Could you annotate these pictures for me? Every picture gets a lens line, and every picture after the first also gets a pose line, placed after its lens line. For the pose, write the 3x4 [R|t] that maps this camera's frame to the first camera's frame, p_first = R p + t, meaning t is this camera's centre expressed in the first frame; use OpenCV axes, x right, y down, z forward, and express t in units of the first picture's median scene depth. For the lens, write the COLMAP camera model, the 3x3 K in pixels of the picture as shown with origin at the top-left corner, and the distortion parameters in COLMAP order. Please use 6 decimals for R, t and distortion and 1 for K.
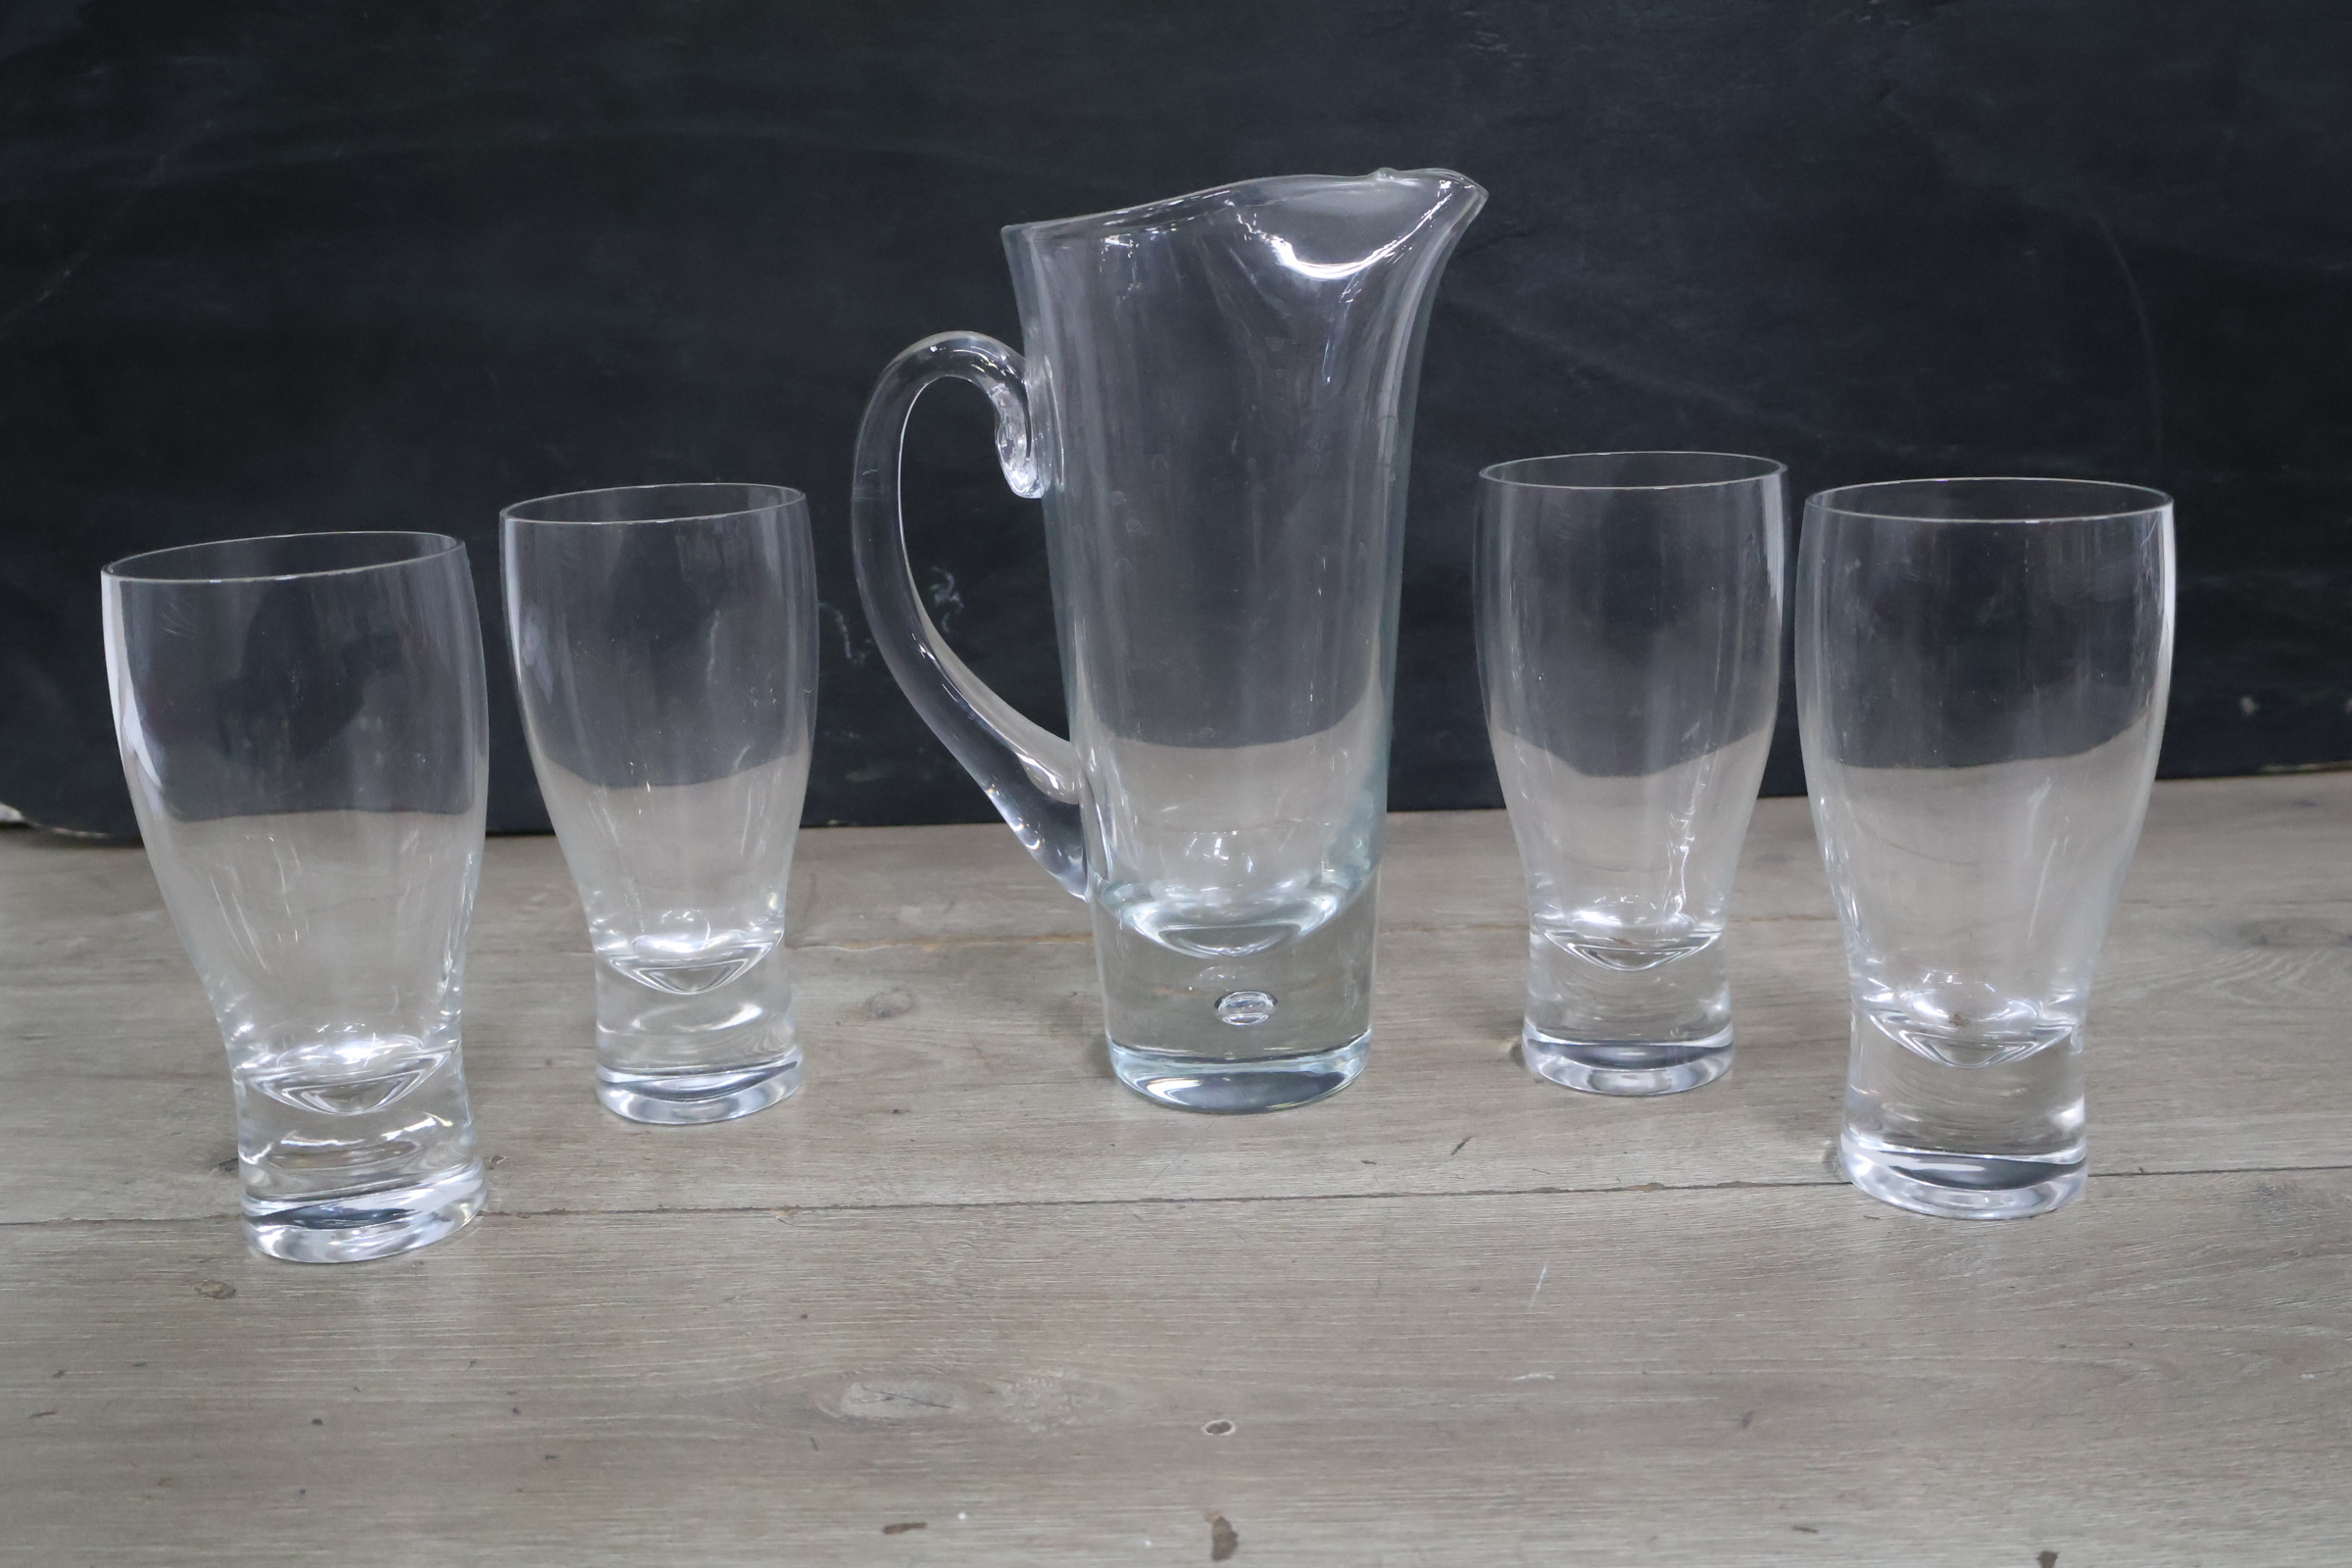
lens RADIAL K [[2389.6, 0, 1185.9], [0, 2389.6, 797.3], [0, 0, 1]] dist [0.001416, 0.000000]
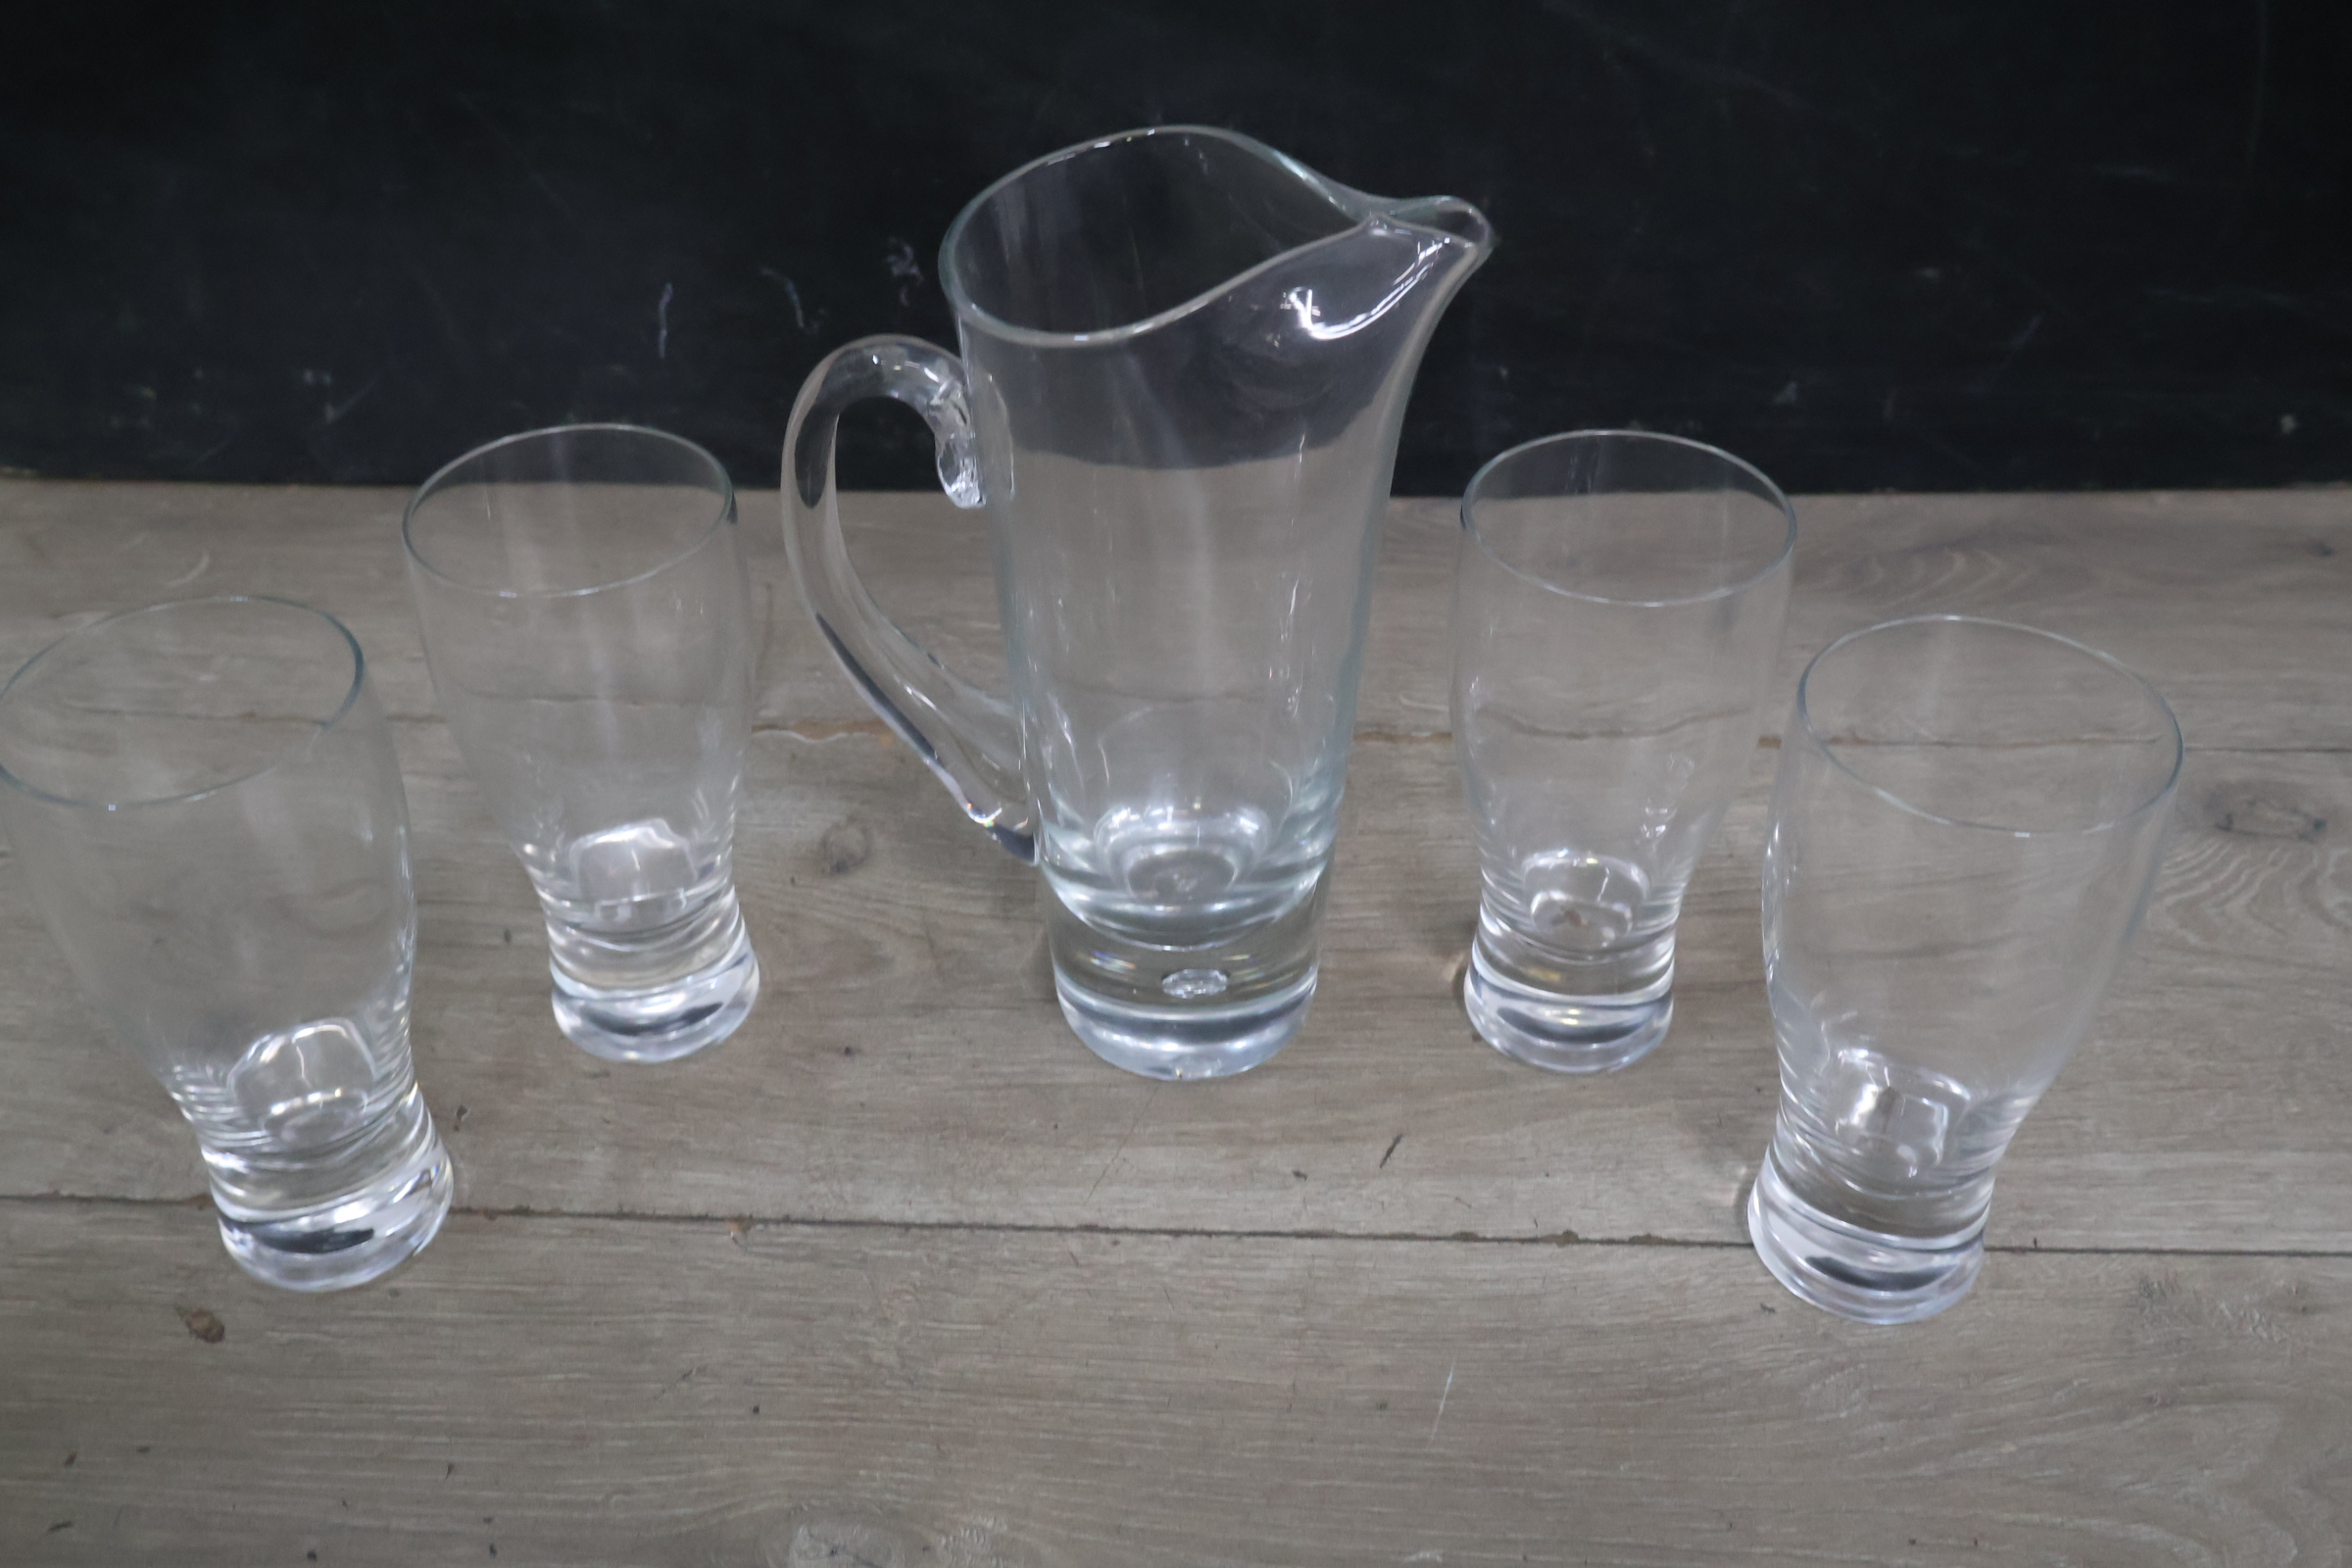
lens RADIAL K [[2389.6, 0, 1185.5], [0, 2389.6, 784.6], [0, 0, 1]] dist [0.001416, 0.000000]
pose [[0.999433, 0.033459, 0.003708, 0.016331], [-0.032100, 0.914039, 0.404353, -0.400089], [0.010140, -0.404243, 0.914595, 0.111177]]
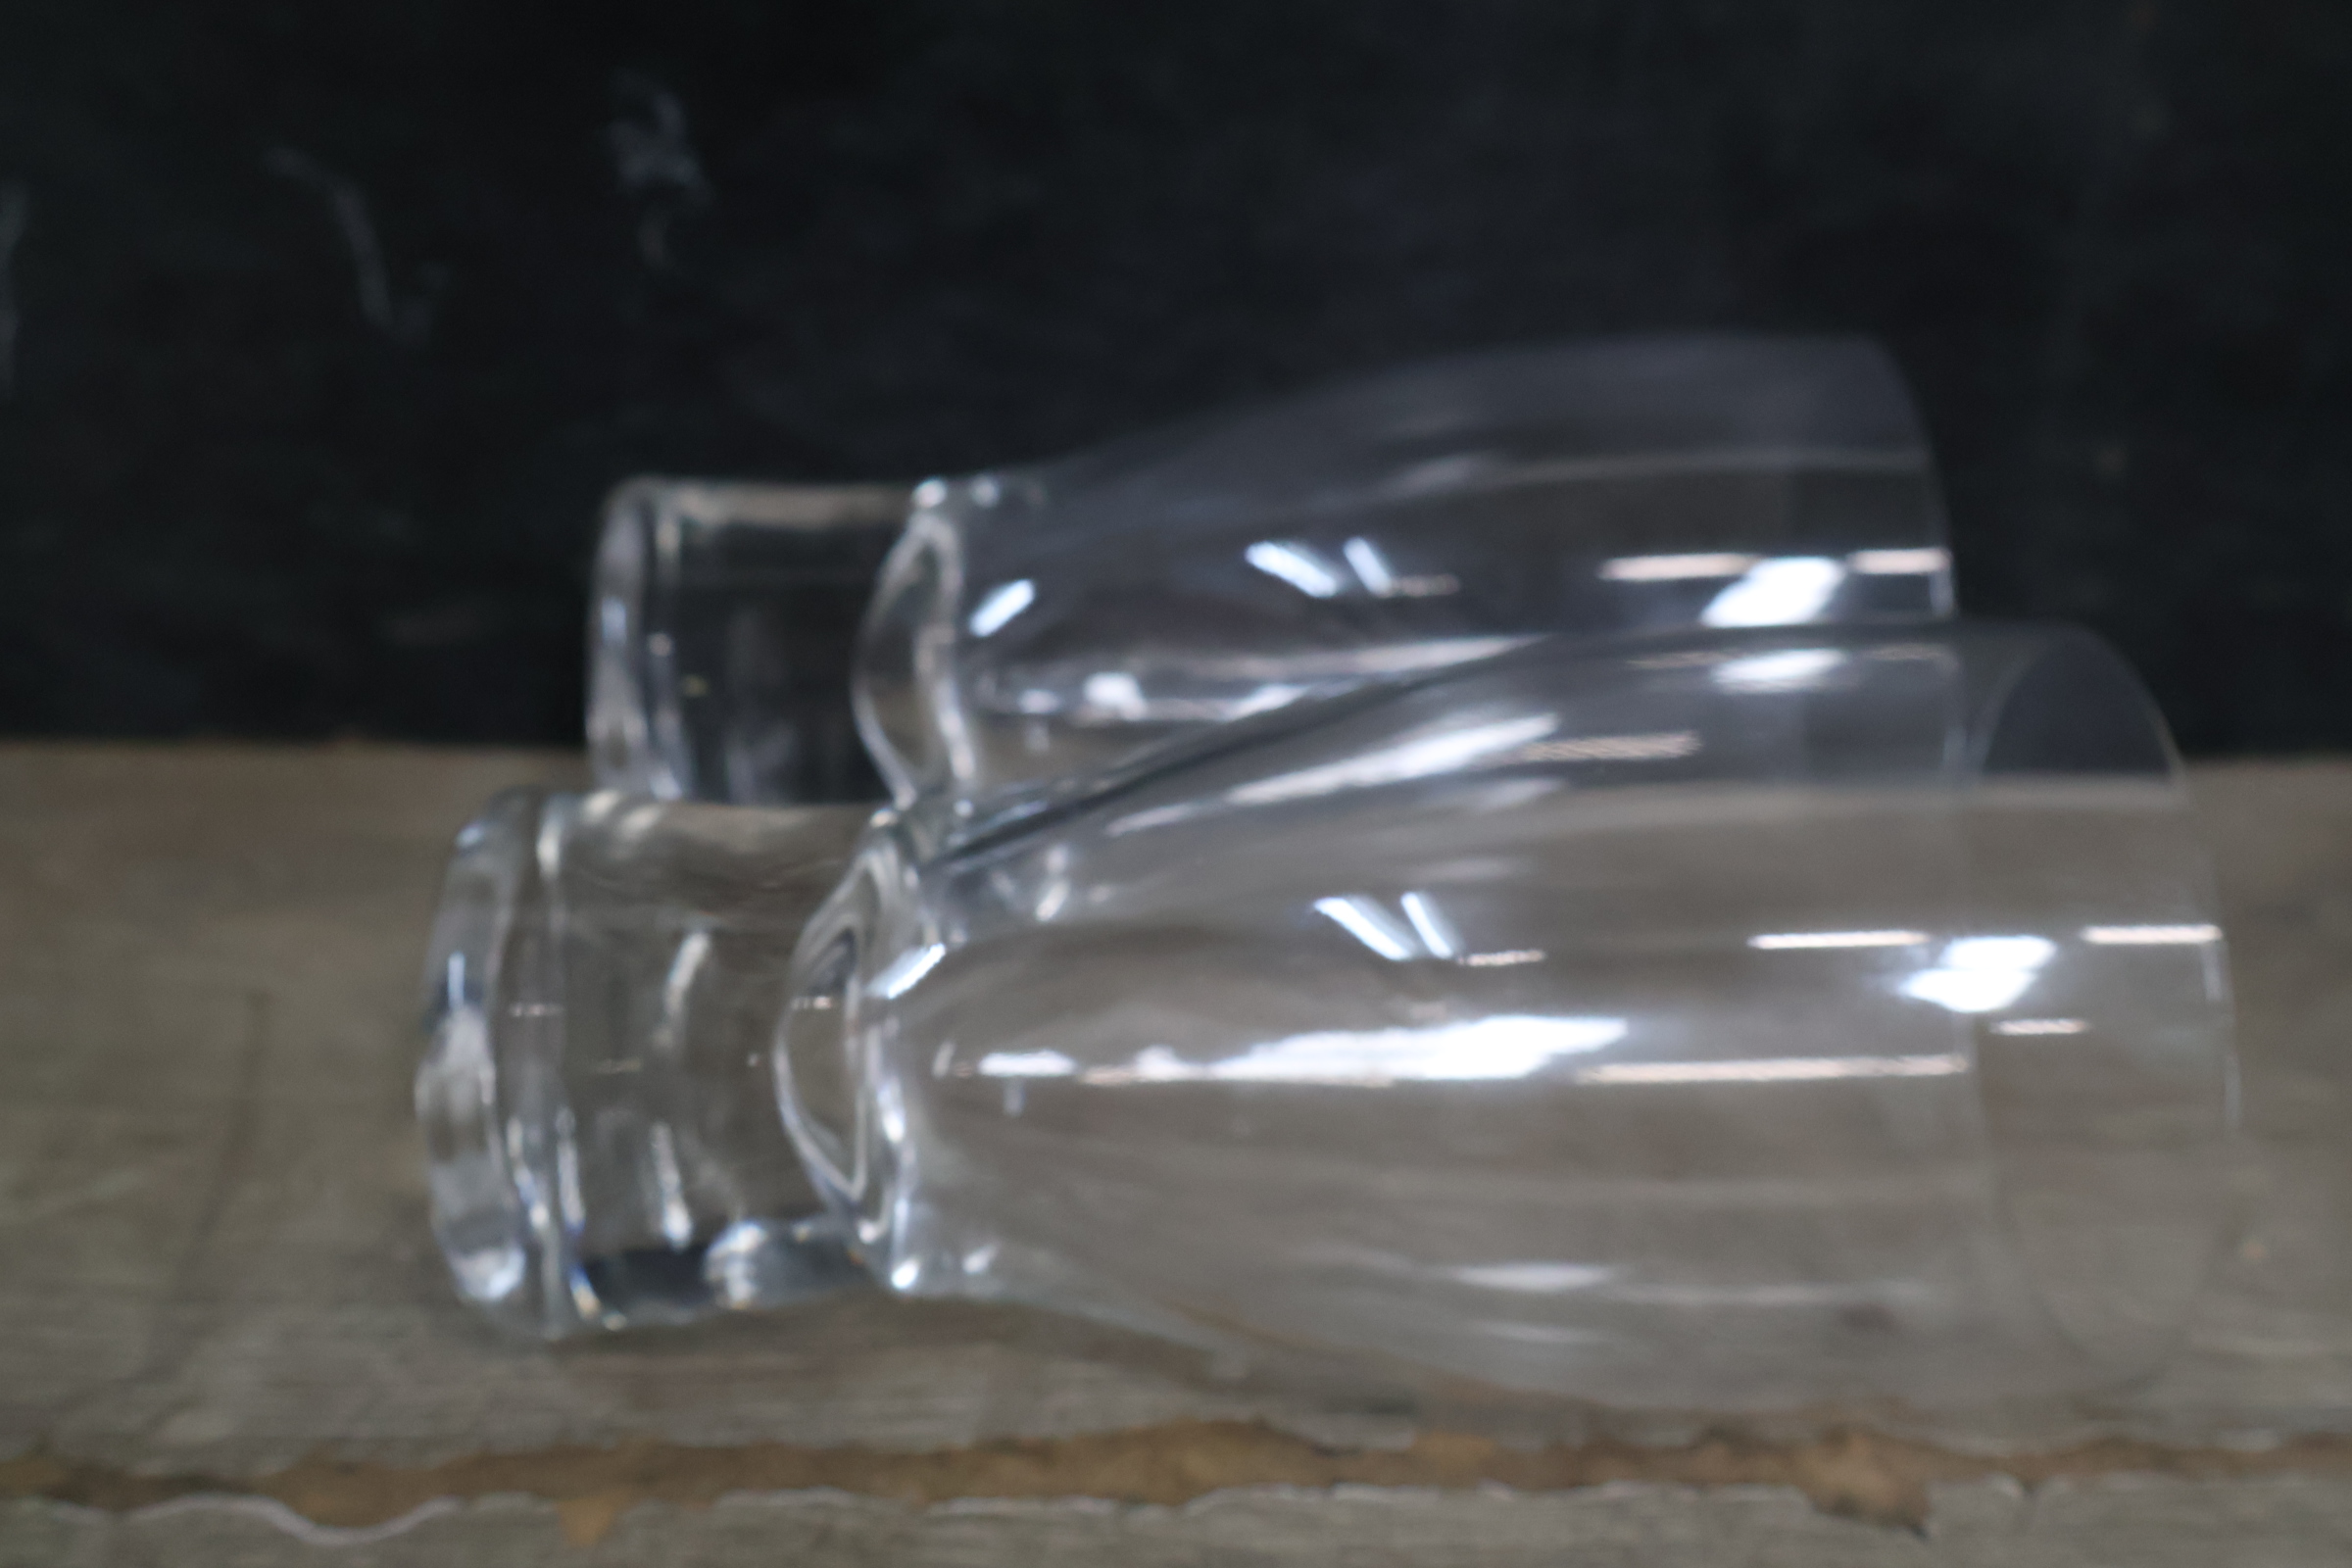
lens RADIAL K [[2389.6, 0, 1178.5], [0, 2389.6, 791.9], [0, 0, 1]] dist [0.001416, 0.000000]
pose [[0.992180, 0.033914, 0.120123, -0.090762], [-0.064919, 0.962181, 0.264563, -0.133623], [-0.106607, -0.270292, 0.956858, 0.904864]]
